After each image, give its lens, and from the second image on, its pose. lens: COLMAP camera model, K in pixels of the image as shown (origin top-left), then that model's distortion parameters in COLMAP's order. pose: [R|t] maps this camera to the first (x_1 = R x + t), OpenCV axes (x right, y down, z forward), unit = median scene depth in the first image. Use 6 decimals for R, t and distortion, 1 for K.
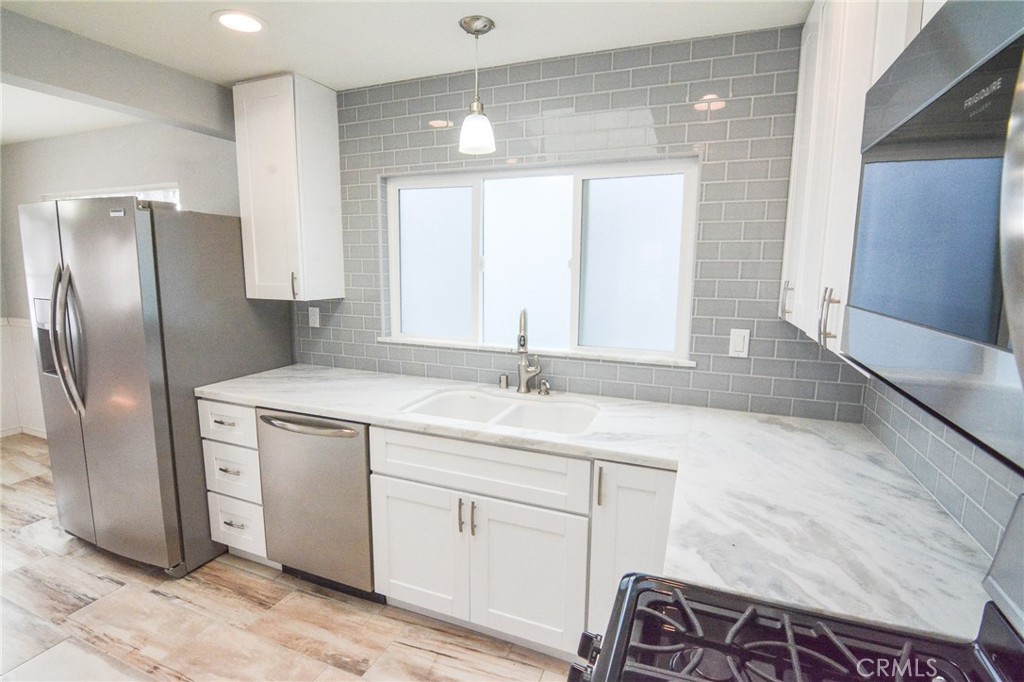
lens RADIAL K [[494.1, 0, 506.5], [0, 494.1, 342.8], [0, 0, 1]] dist [-0.005250, -0.011337]
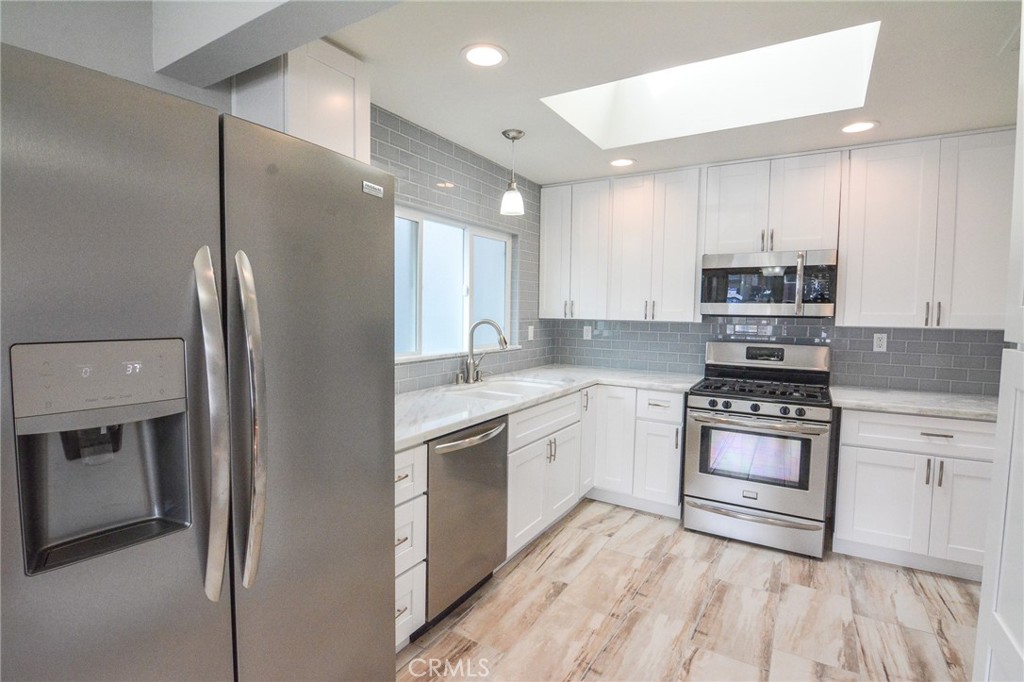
lens RADIAL K [[494.1, 0, 506.5], [0, 494.1, 342.8], [0, 0, 1]] dist [-0.005250, -0.011337]
pose [[0.159831, -0.072881, 0.984450, -1.268558], [0.141153, 0.988710, 0.050280, -0.063454], [-0.977000, 0.130922, 0.168314, 0.659278]]
